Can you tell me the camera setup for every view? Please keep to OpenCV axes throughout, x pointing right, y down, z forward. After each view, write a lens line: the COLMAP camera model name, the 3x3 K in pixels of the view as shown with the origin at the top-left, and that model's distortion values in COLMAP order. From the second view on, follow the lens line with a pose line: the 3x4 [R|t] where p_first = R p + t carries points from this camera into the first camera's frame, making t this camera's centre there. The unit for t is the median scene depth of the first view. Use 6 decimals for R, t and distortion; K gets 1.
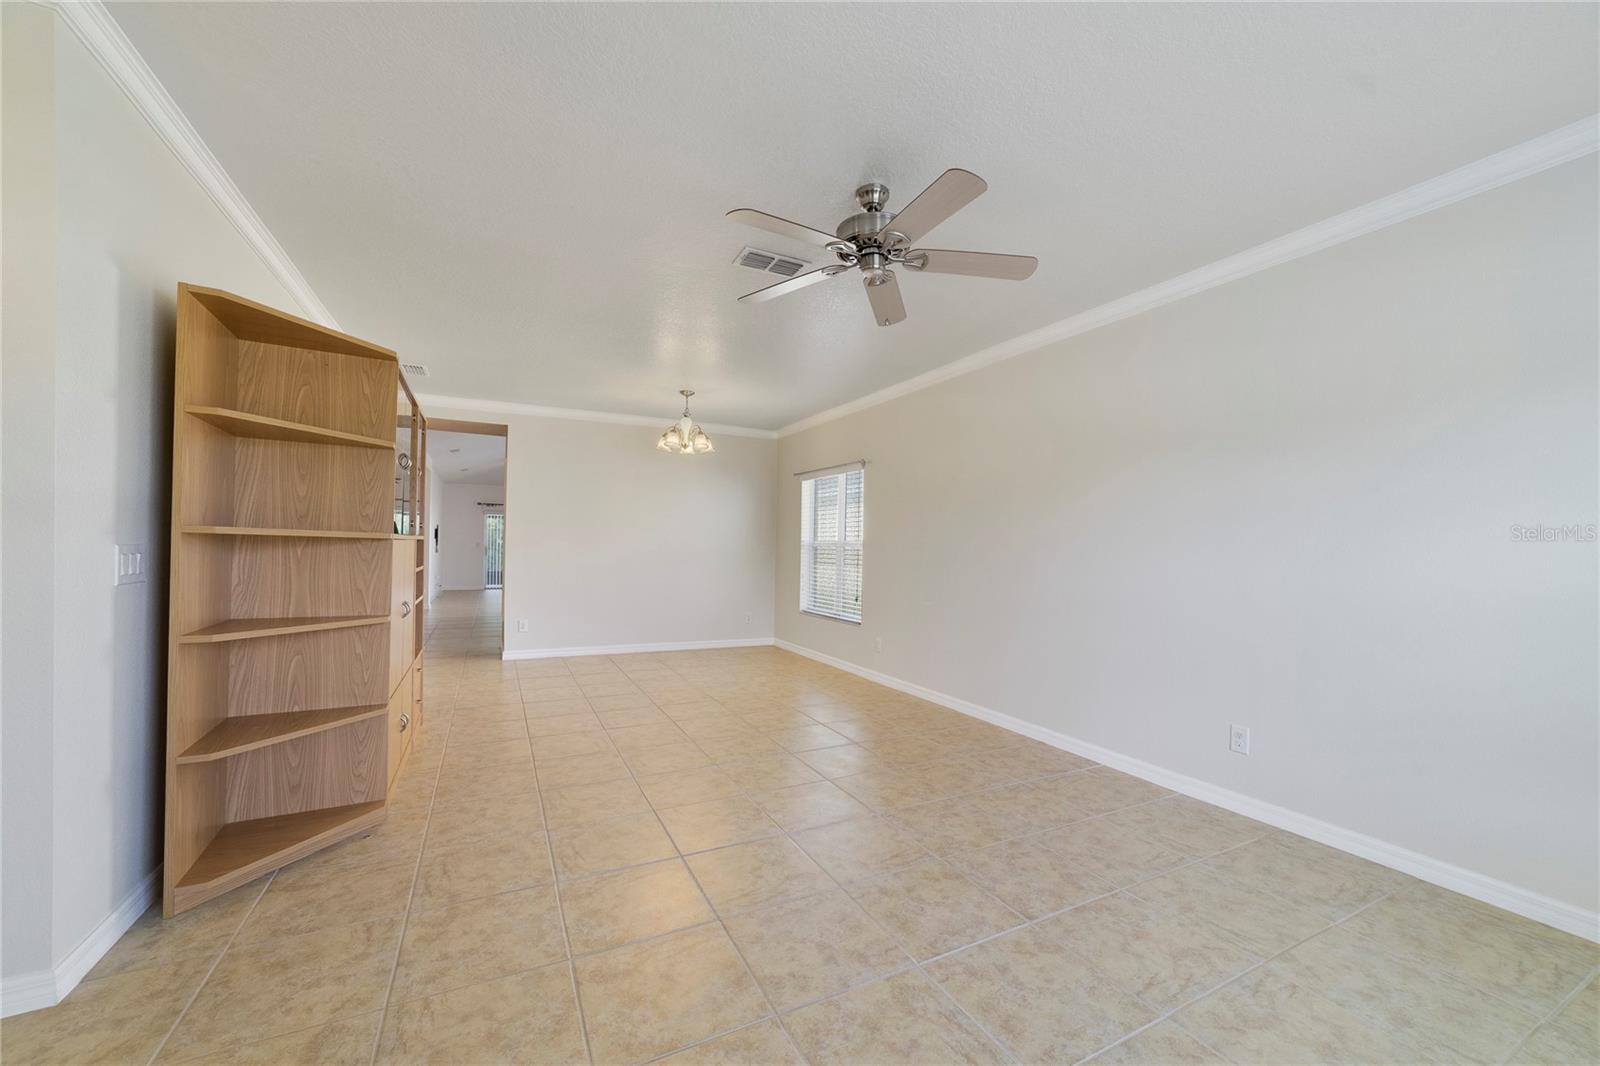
lens RADIAL K [[617.4, 0, 806.8], [0, 617.4, 551.6], [0, 0, 1]] dist [-0.022319, 0.000231]
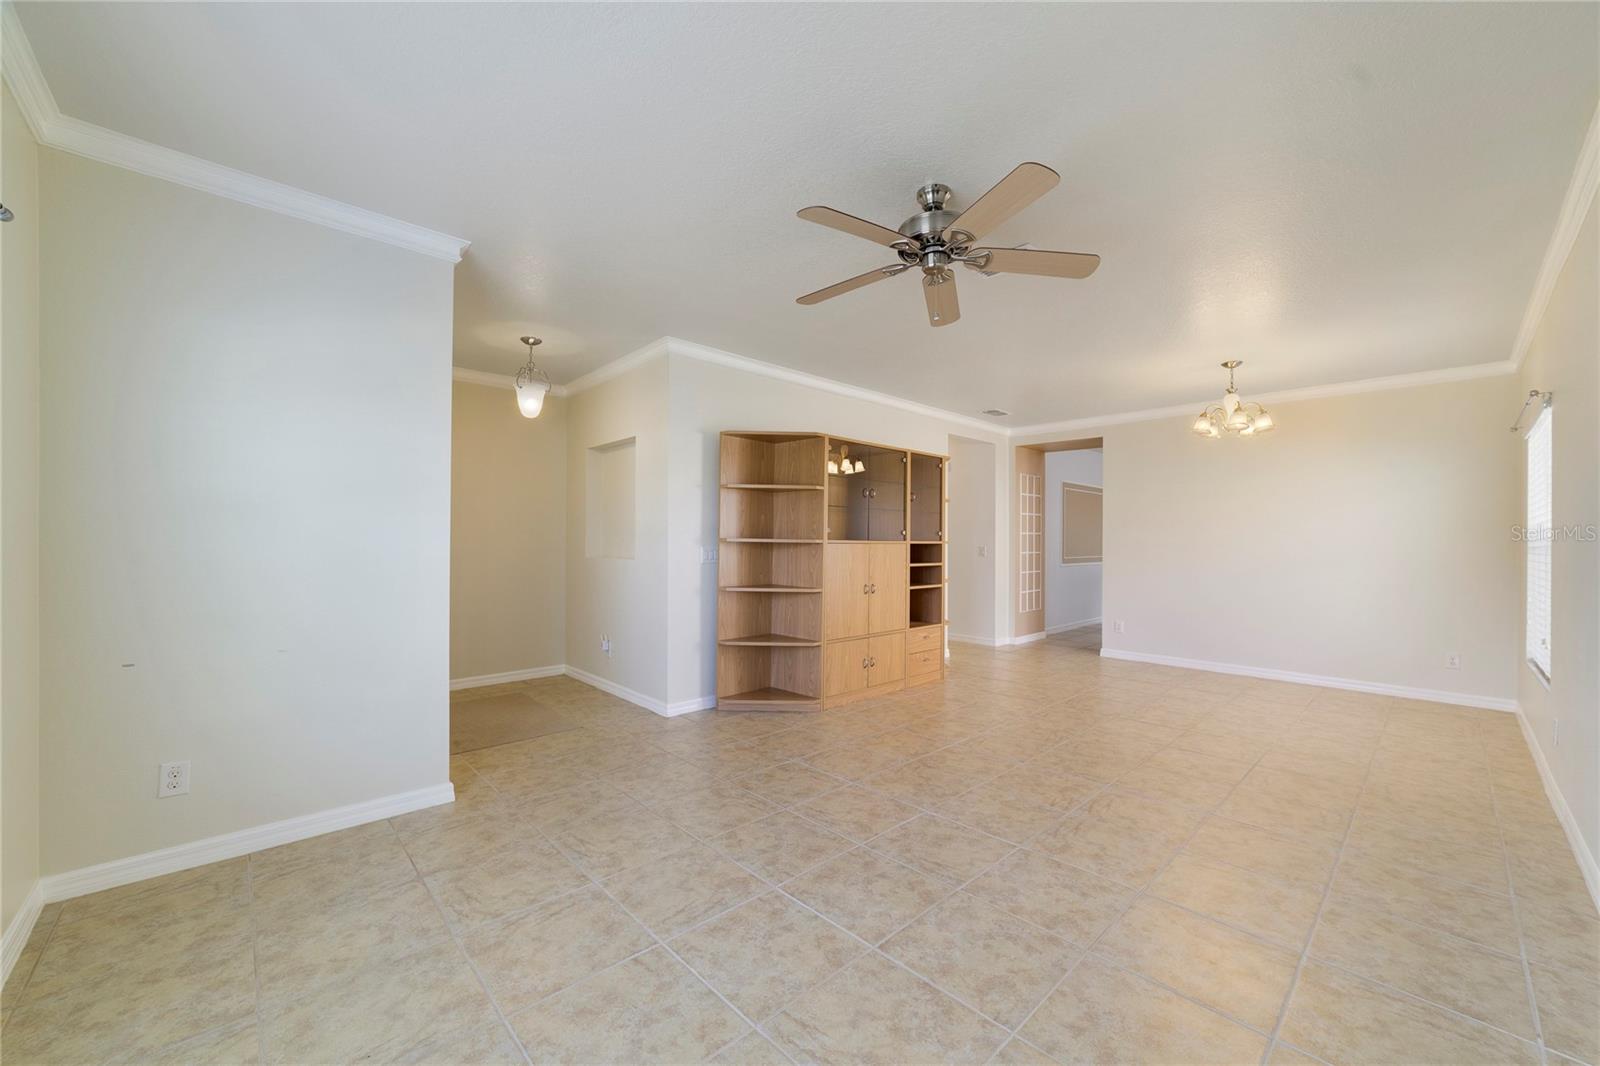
lens RADIAL K [[613.5, 0, 804.1], [0, 613.5, 549.4], [0, 0, 1]] dist [-0.024548, 0.006623]
pose [[0.287740, -0.003588, -0.957702, 0.997916], [-0.010797, 0.999917, -0.006990, 0.008593], [0.957648, 0.012351, 0.287678, 0.510349]]
